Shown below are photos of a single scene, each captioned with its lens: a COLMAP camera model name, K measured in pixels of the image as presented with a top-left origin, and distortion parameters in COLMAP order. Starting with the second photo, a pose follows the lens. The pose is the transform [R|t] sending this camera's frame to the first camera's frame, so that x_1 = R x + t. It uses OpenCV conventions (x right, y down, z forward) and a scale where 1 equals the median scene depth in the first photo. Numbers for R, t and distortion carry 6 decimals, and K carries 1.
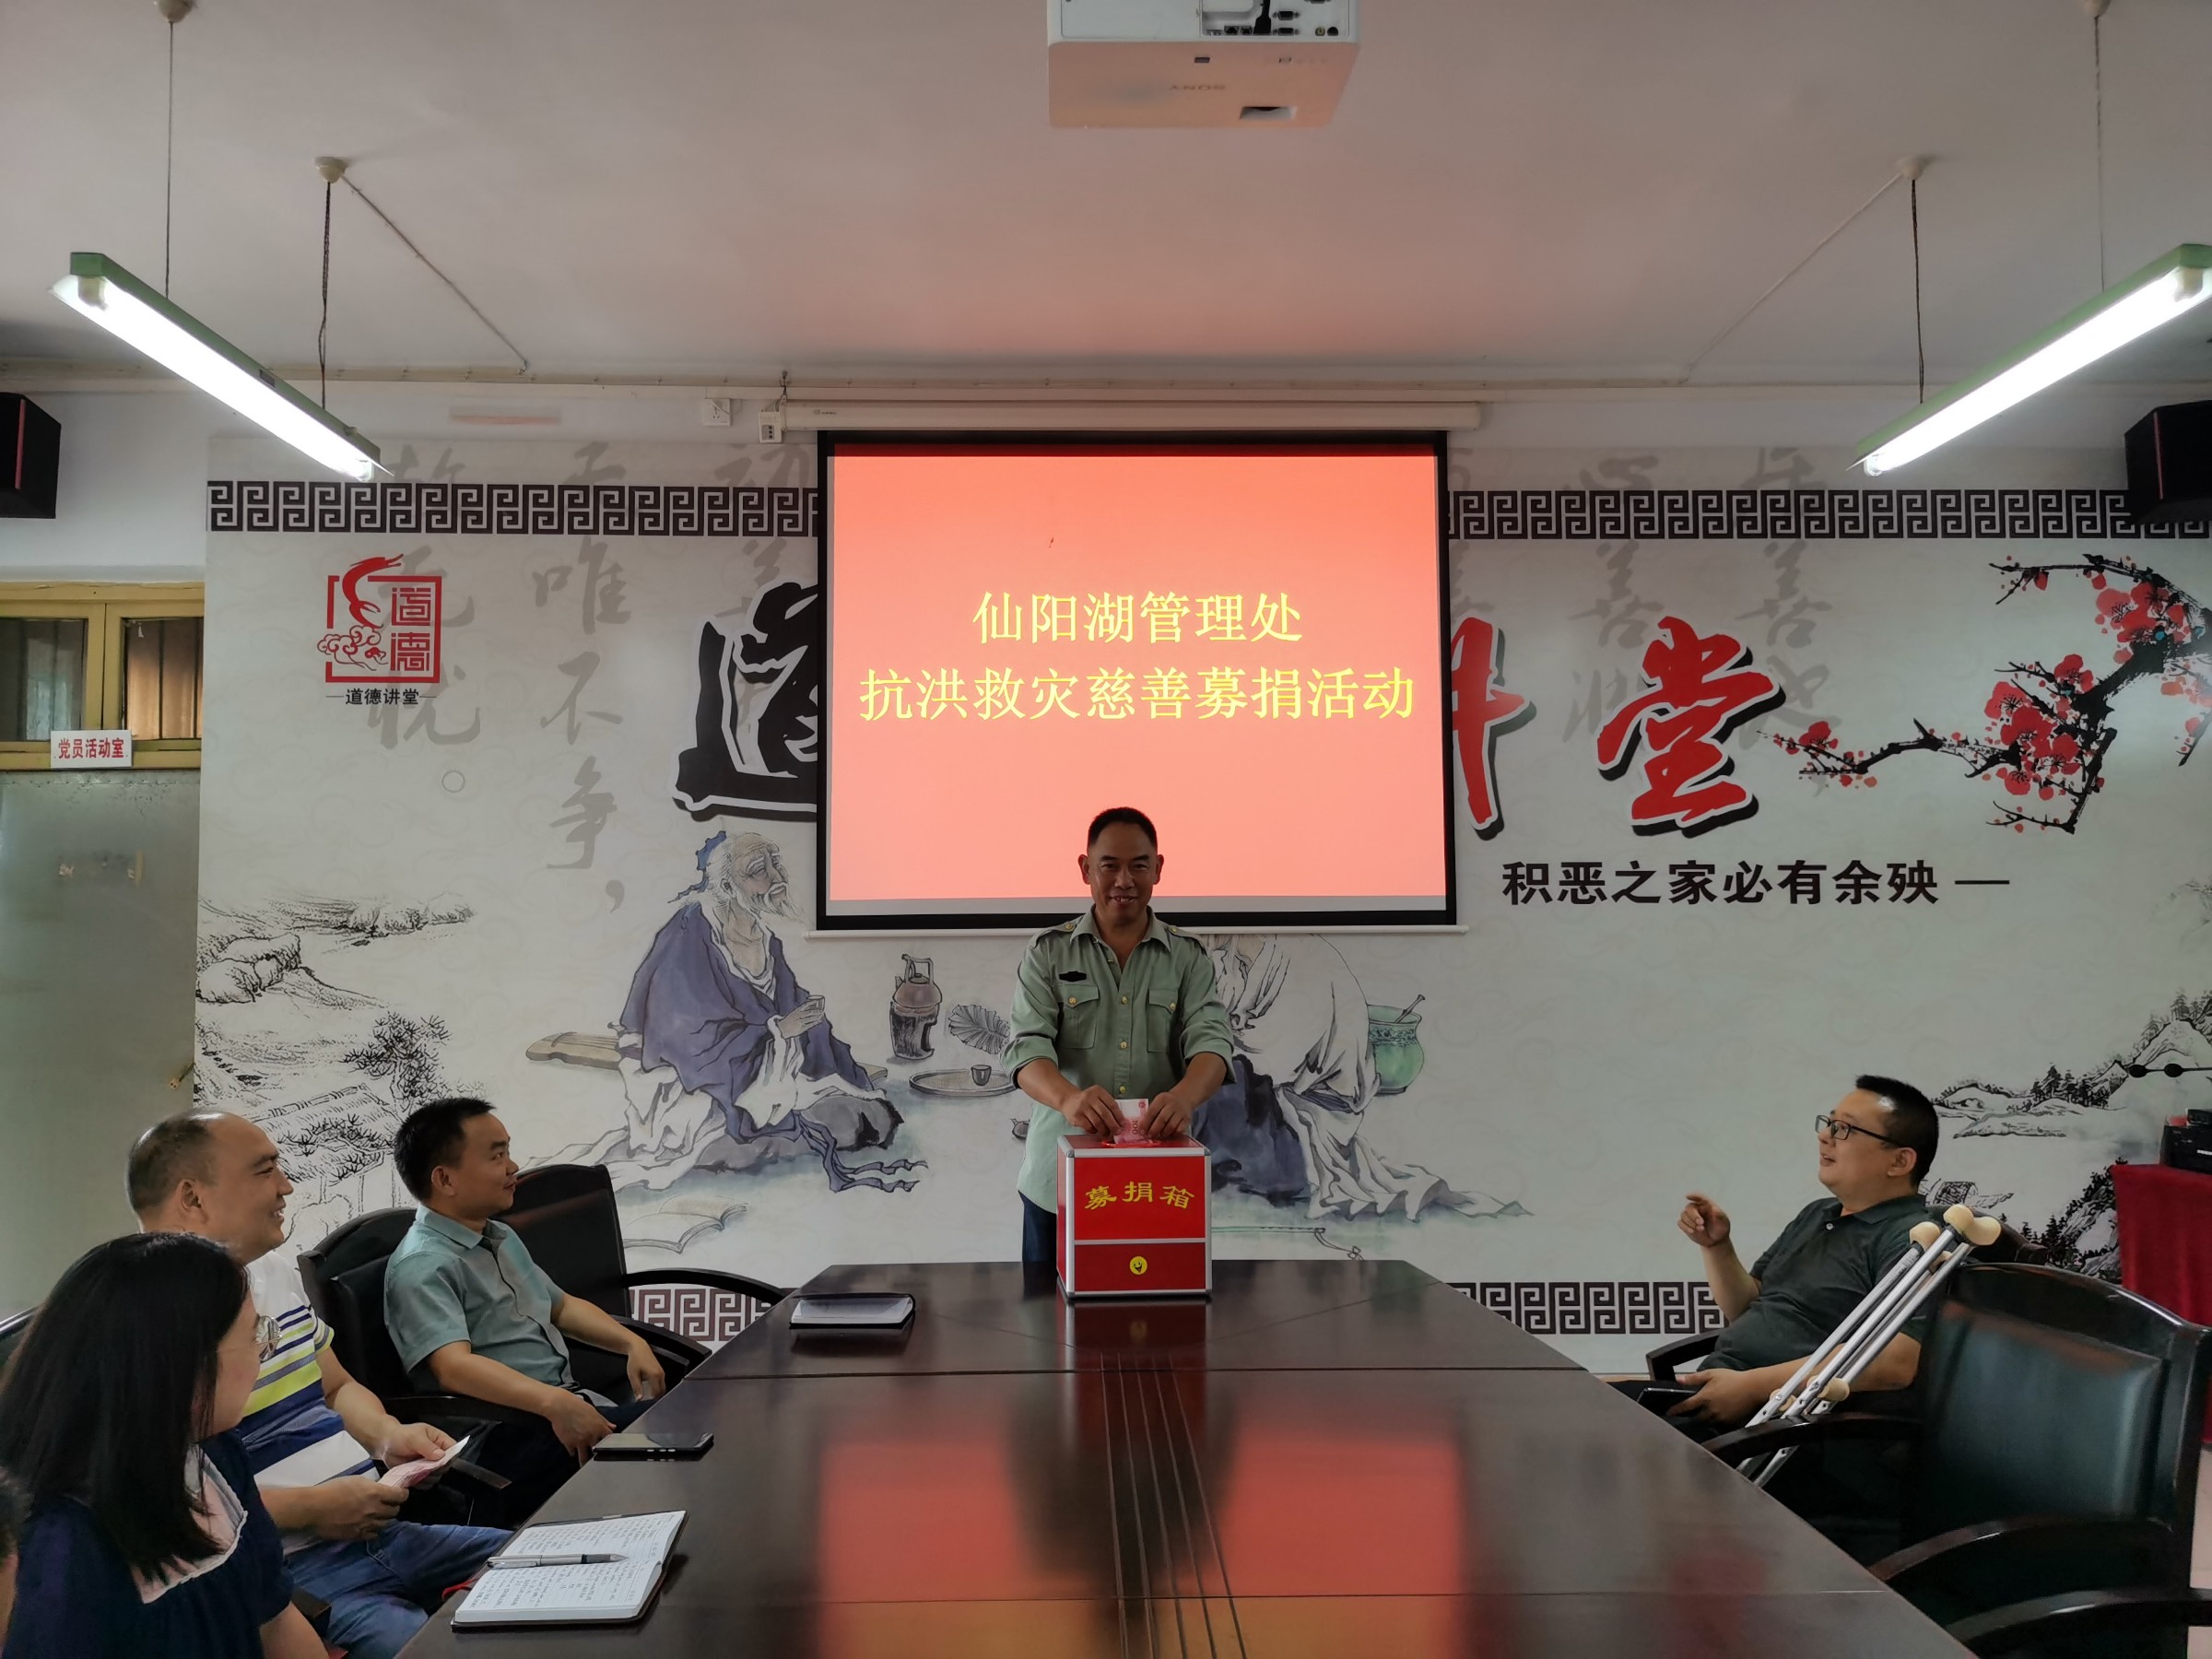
lens RADIAL K [[1715.4, 0, 1098.8], [0, 1715.4, 827.8], [0, 0, 1]] dist [0.043162, -0.028208]
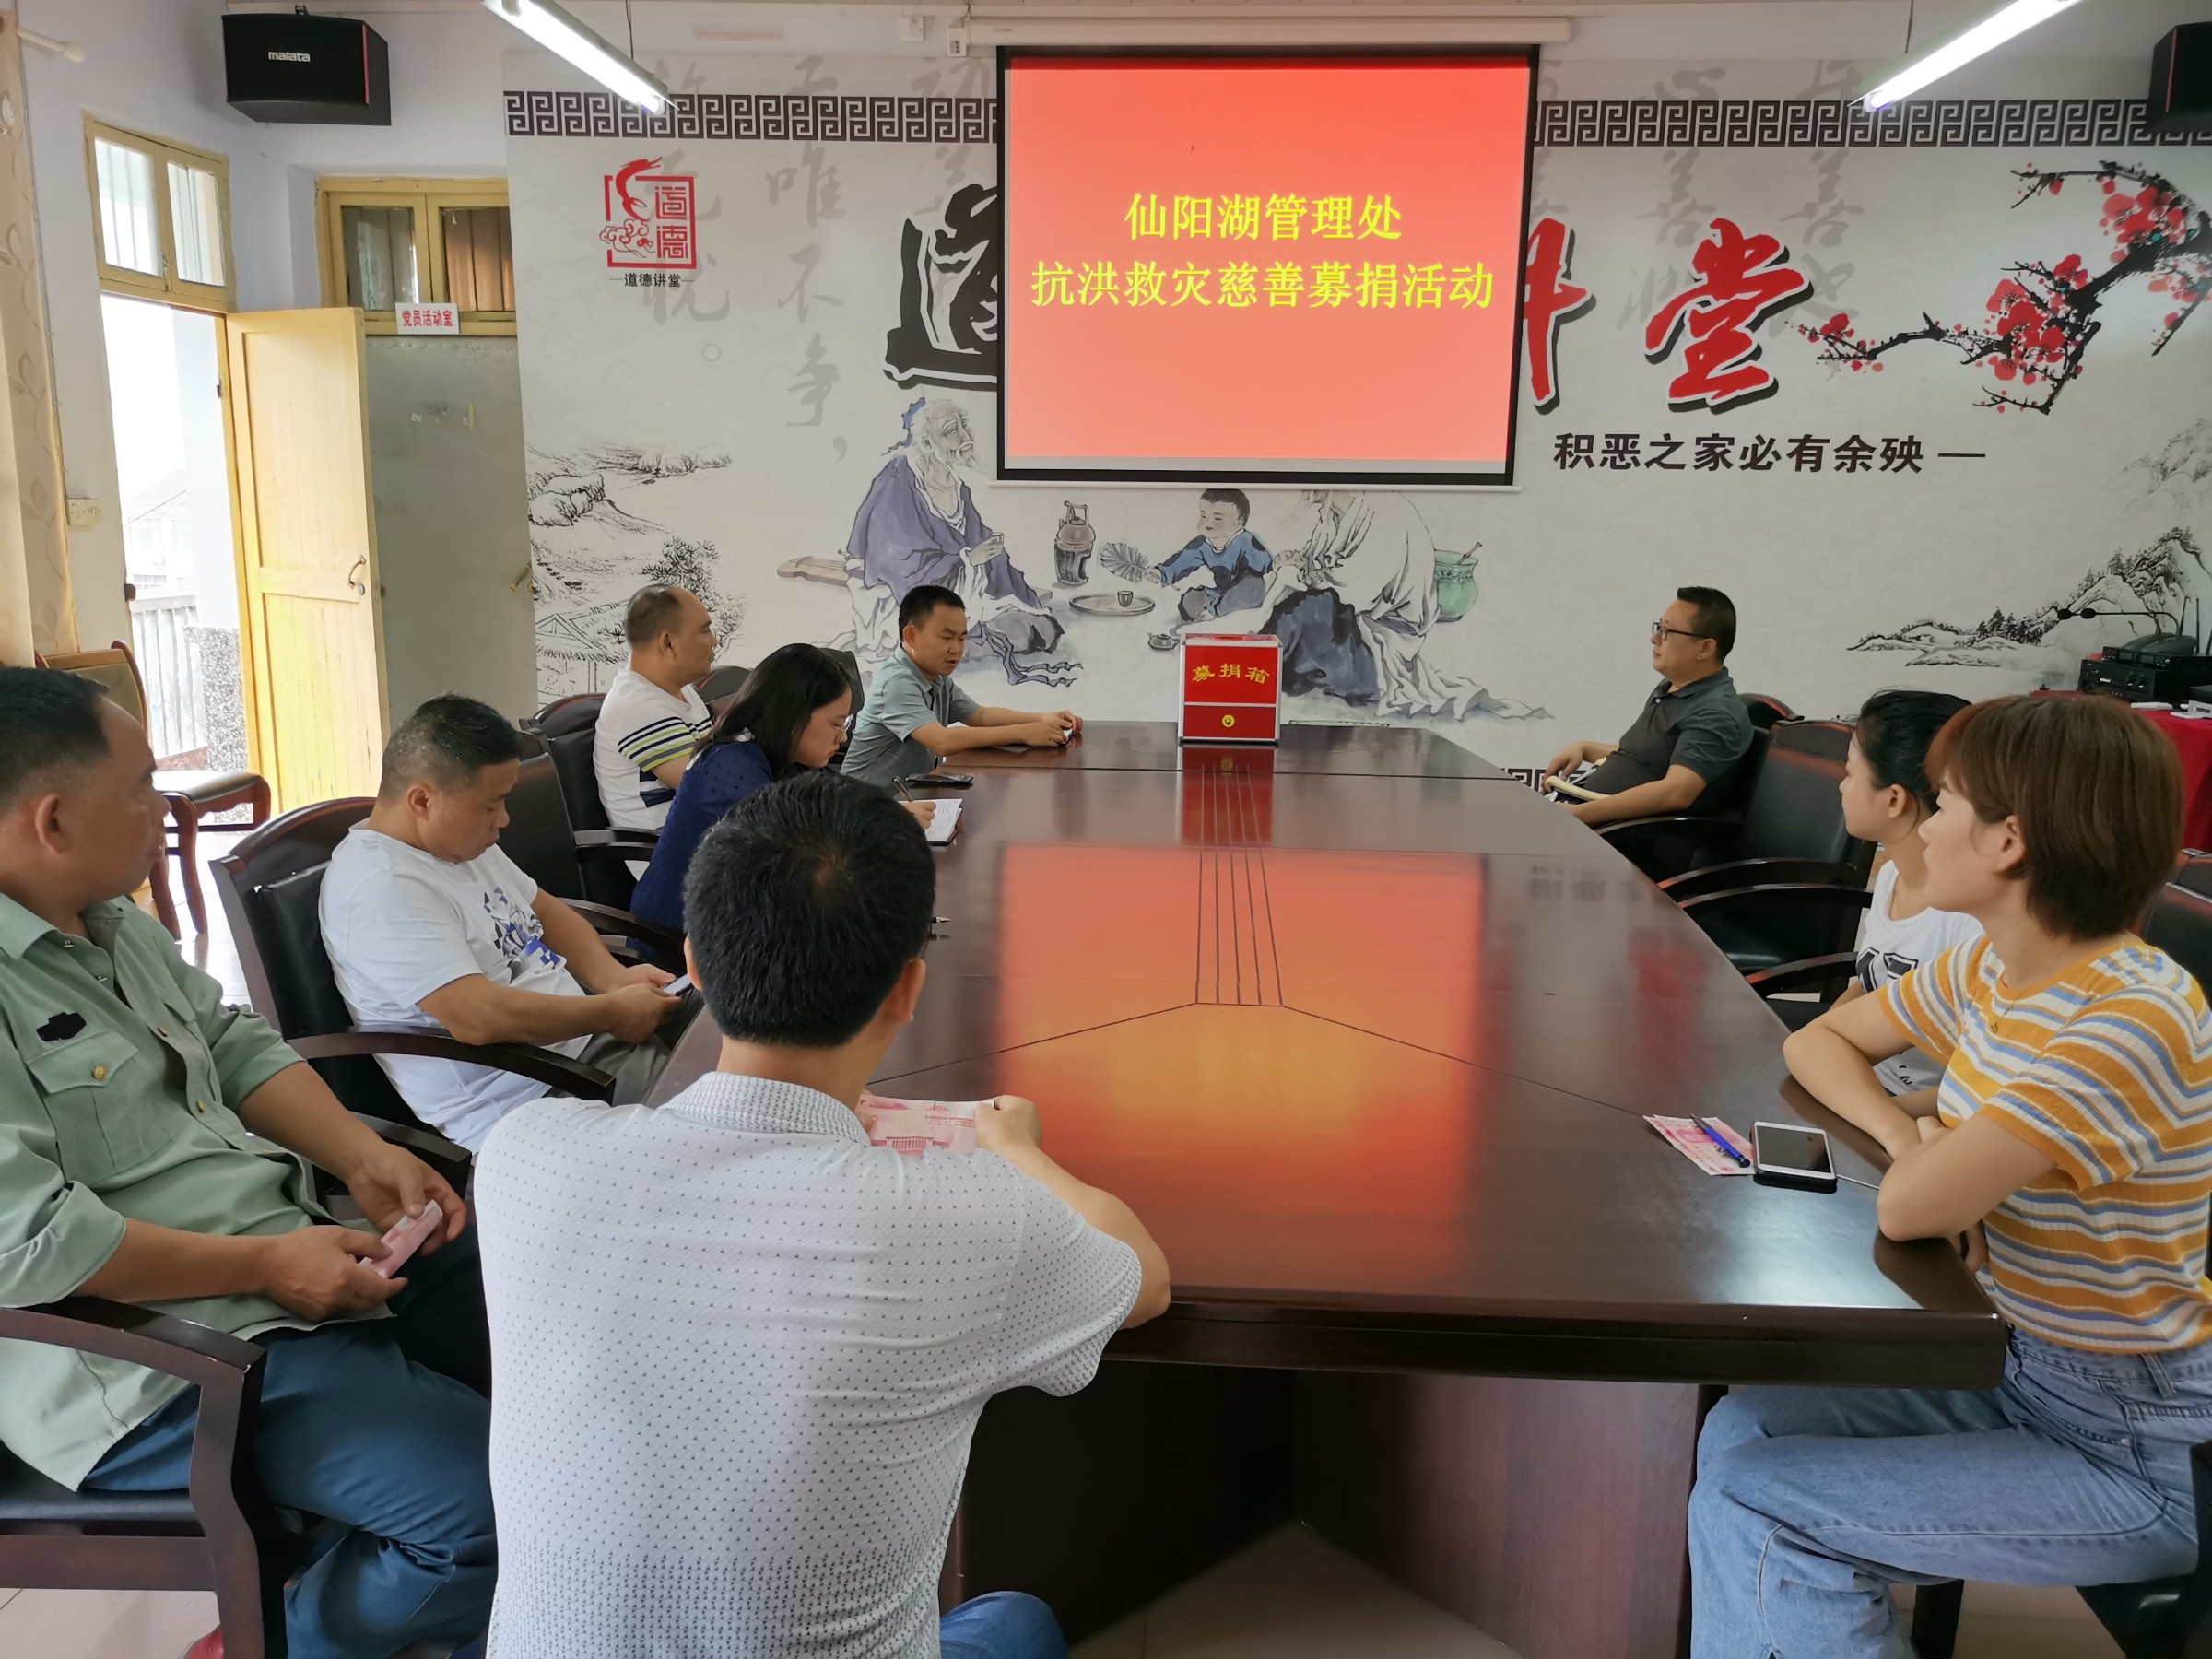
lens RADIAL K [[1715.4, 0, 1108.8], [0, 1715.4, 837.7], [0, 0, 1]] dist [0.043162, -0.028208]
pose [[0.996514, 0.035949, -0.075288, 0.021843], [-0.014848, 0.964417, 0.263970, -0.021418], [0.082098, -0.261932, 0.961588, -0.275035]]
